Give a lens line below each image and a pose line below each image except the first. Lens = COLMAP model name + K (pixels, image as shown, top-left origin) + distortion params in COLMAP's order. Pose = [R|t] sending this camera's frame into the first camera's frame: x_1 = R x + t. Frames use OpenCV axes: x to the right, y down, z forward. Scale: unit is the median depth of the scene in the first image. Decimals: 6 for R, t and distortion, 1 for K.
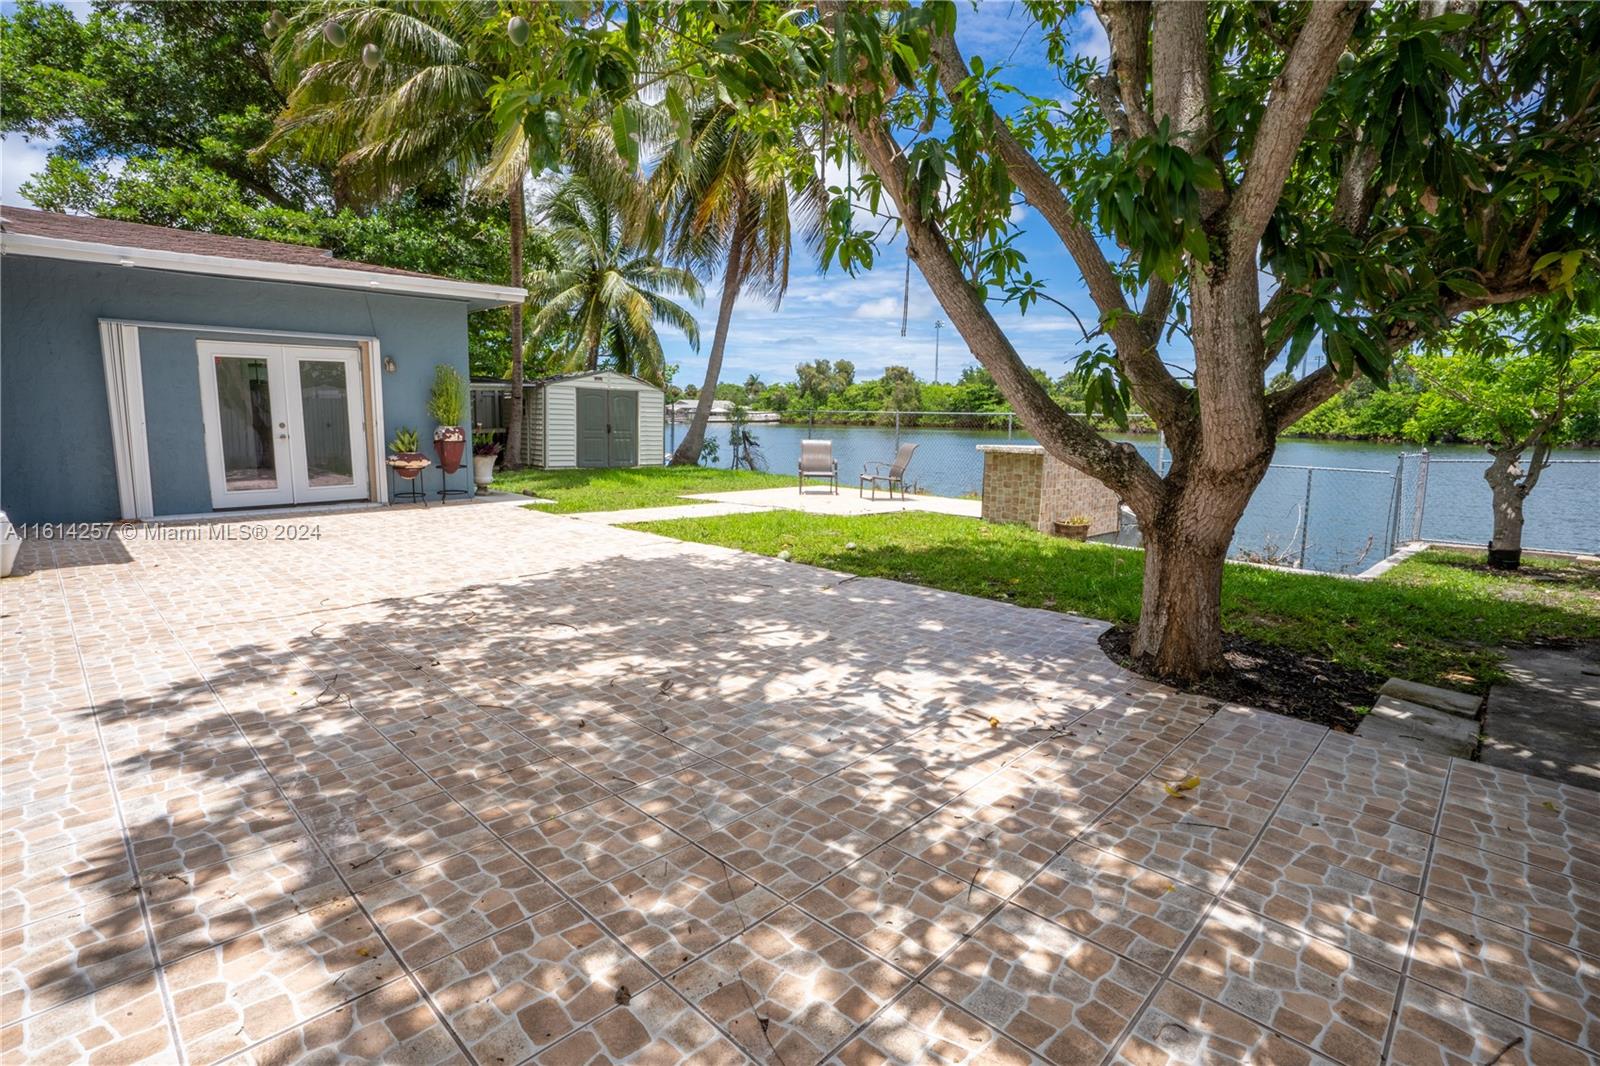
lens RADIAL K [[785.1, 0, 800.0], [0, 785.1, 533.0], [0, 0, 1]] dist [-0.078318, 0.034377]
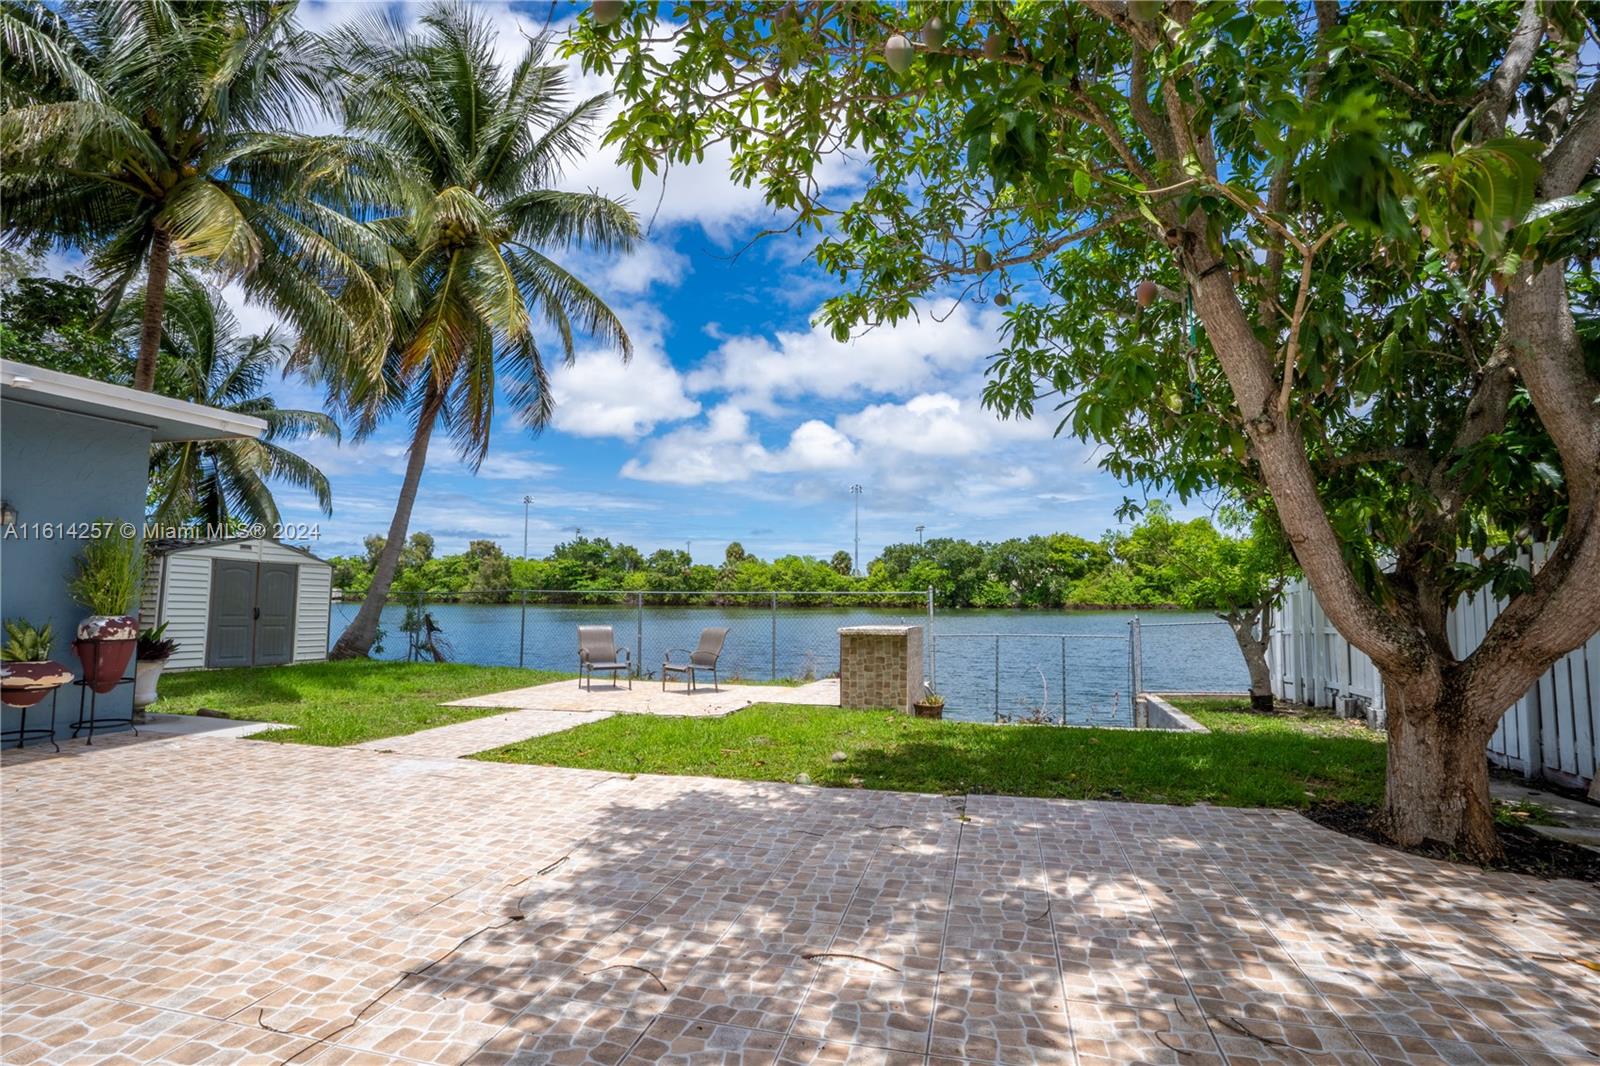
lens RADIAL K [[785.1, 0, 800.0], [0, 785.1, 533.0], [0, 0, 1]] dist [-0.078318, 0.034377]
pose [[0.864203, 0.031130, 0.502179, -0.270825], [0.080957, 0.976476, -0.199852, -0.035365], [-0.496588, 0.213367, 0.841353, 0.184744]]
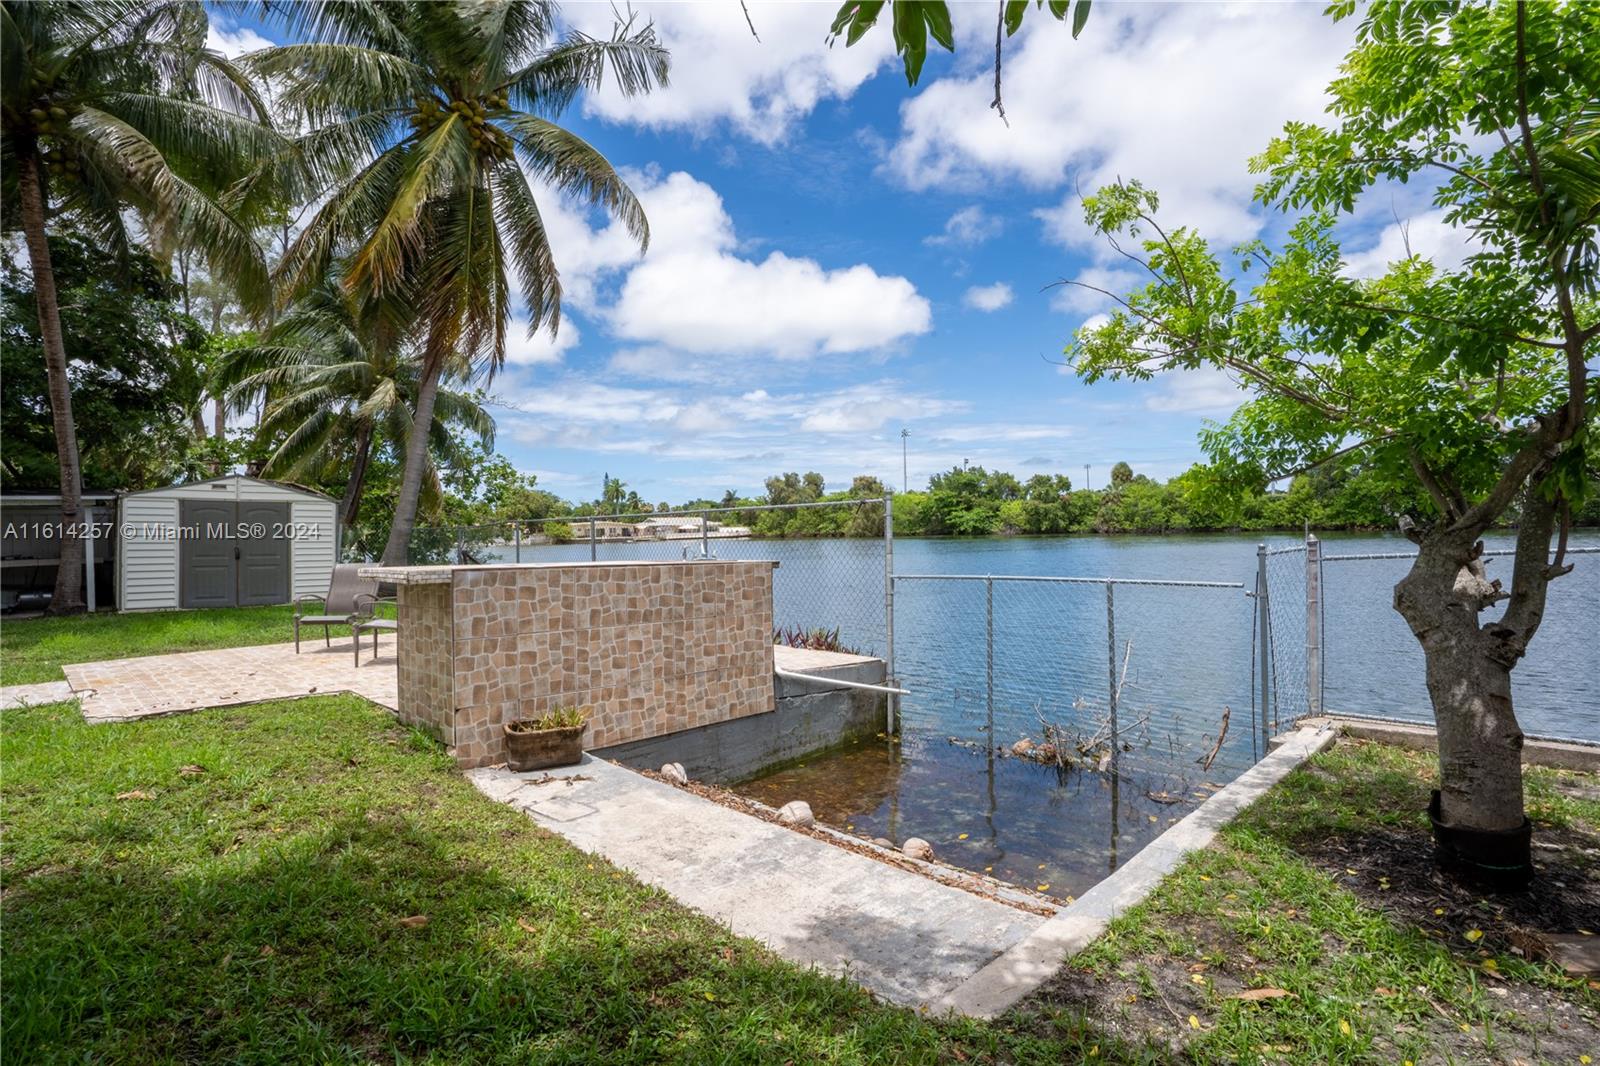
lens RADIAL K [[785.1, 0, 800.0], [0, 785.1, 533.0], [0, 0, 1]] dist [-0.078318, 0.034377]
pose [[0.999311, -0.035763, 0.009959, 0.463509], [0.036825, 0.988903, -0.143925, -0.049910], [-0.004701, 0.144193, 0.989538, 0.474960]]
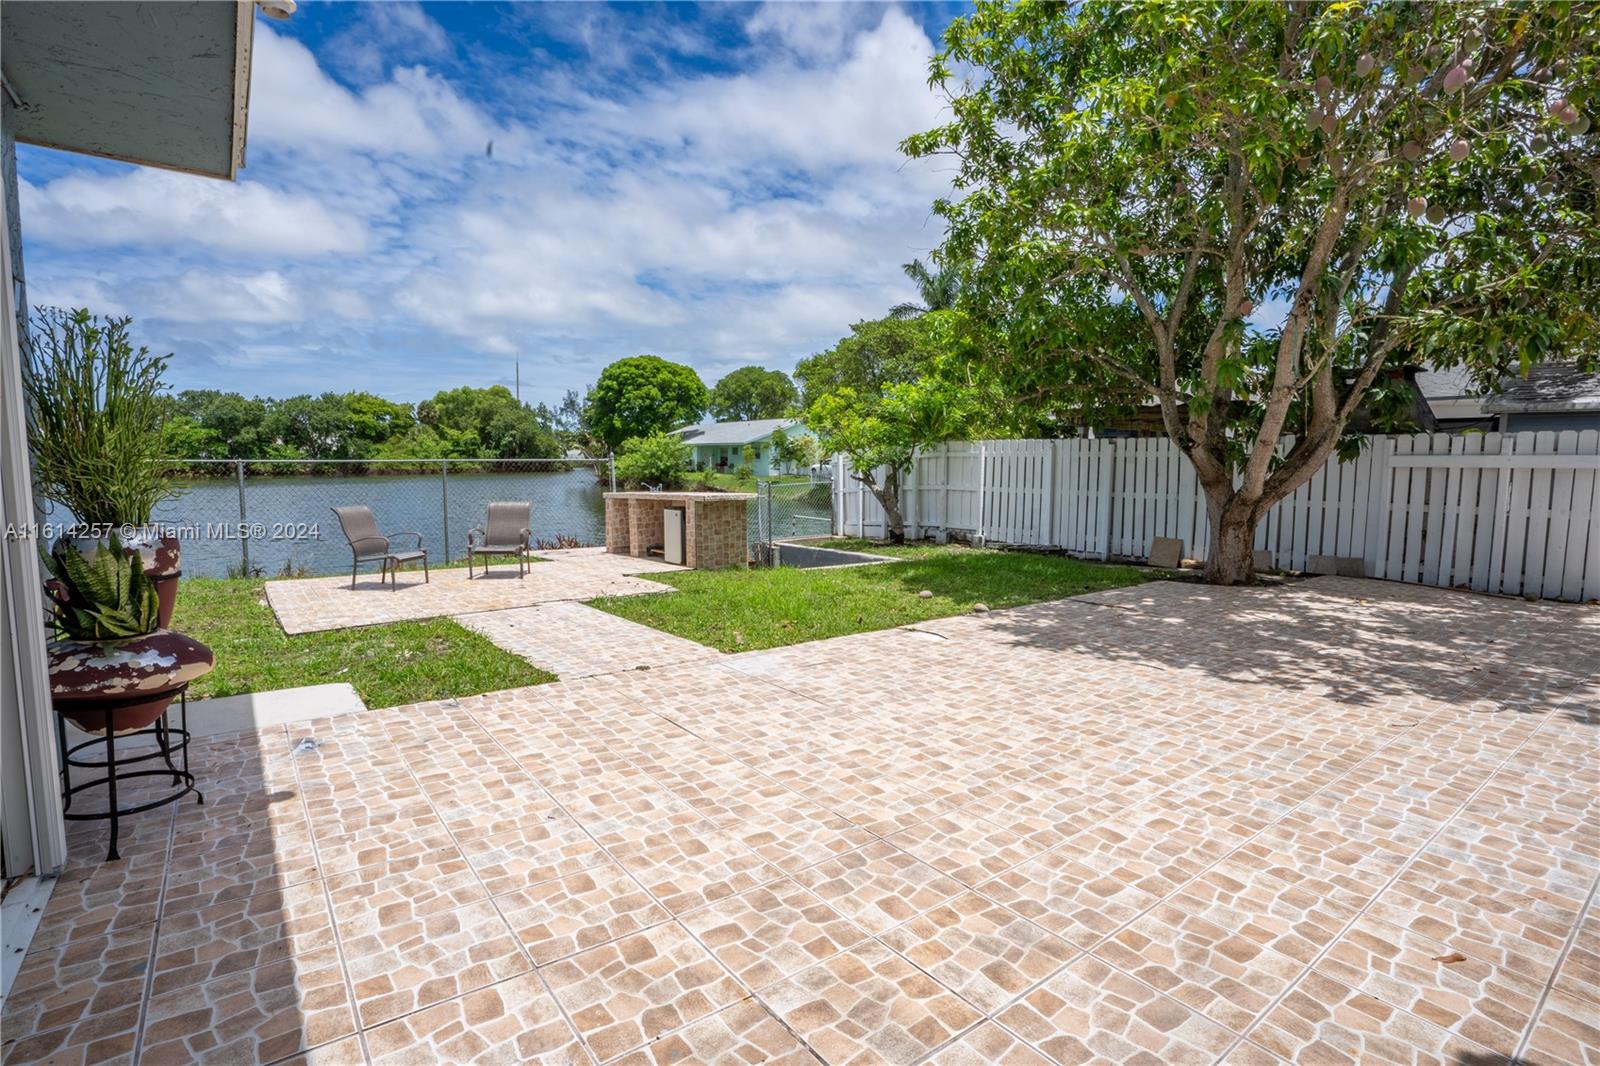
lens RADIAL K [[785.1, 0, 800.0], [0, 785.1, 533.0], [0, 0, 1]] dist [-0.078318, 0.034377]
pose [[0.151884, -0.102513, 0.983068, -0.675627], [0.144073, 0.986280, 0.080589, -0.117510], [-0.977842, 0.129393, 0.164570, 0.669439]]
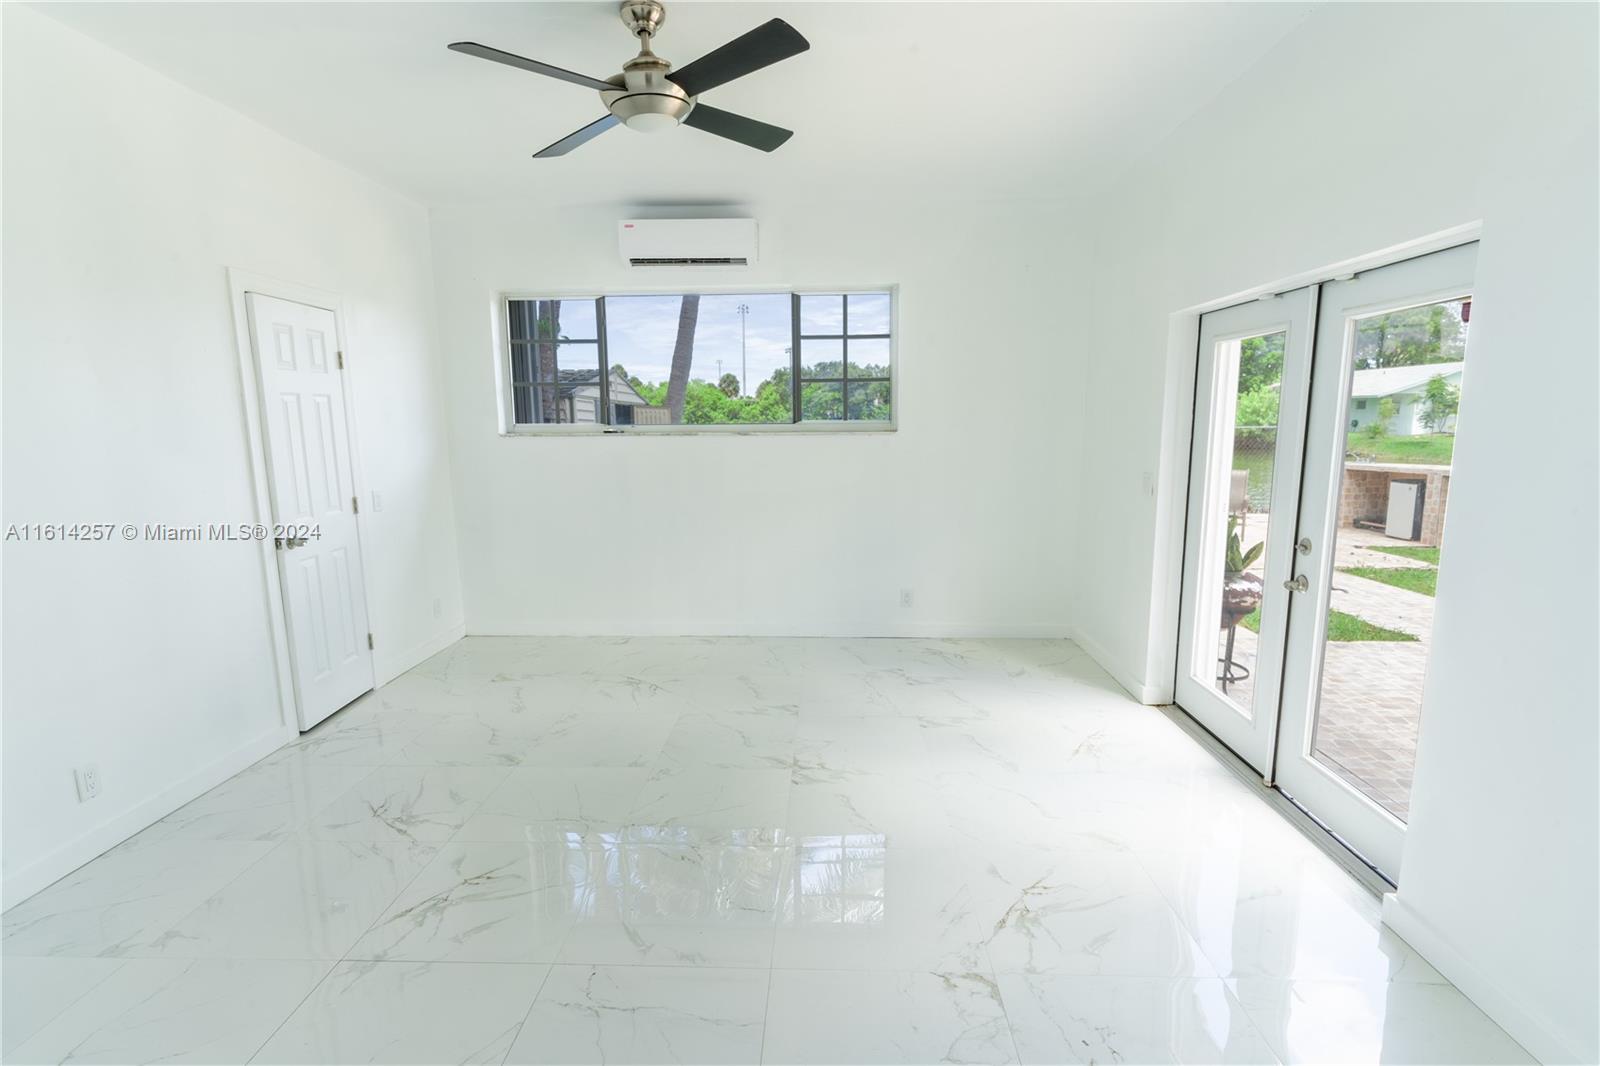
lens RADIAL K [[759.5, 0, 800.0], [0, 759.5, 533.0], [0, 0, 1]] dist [0.001822, 0.000549]
pose [[0.742562, -0.118824, 0.659152, -0.892491], [0.115087, 0.992136, 0.049200, -0.160146], [-0.659815, 0.039325, 0.750398, 0.778190]]
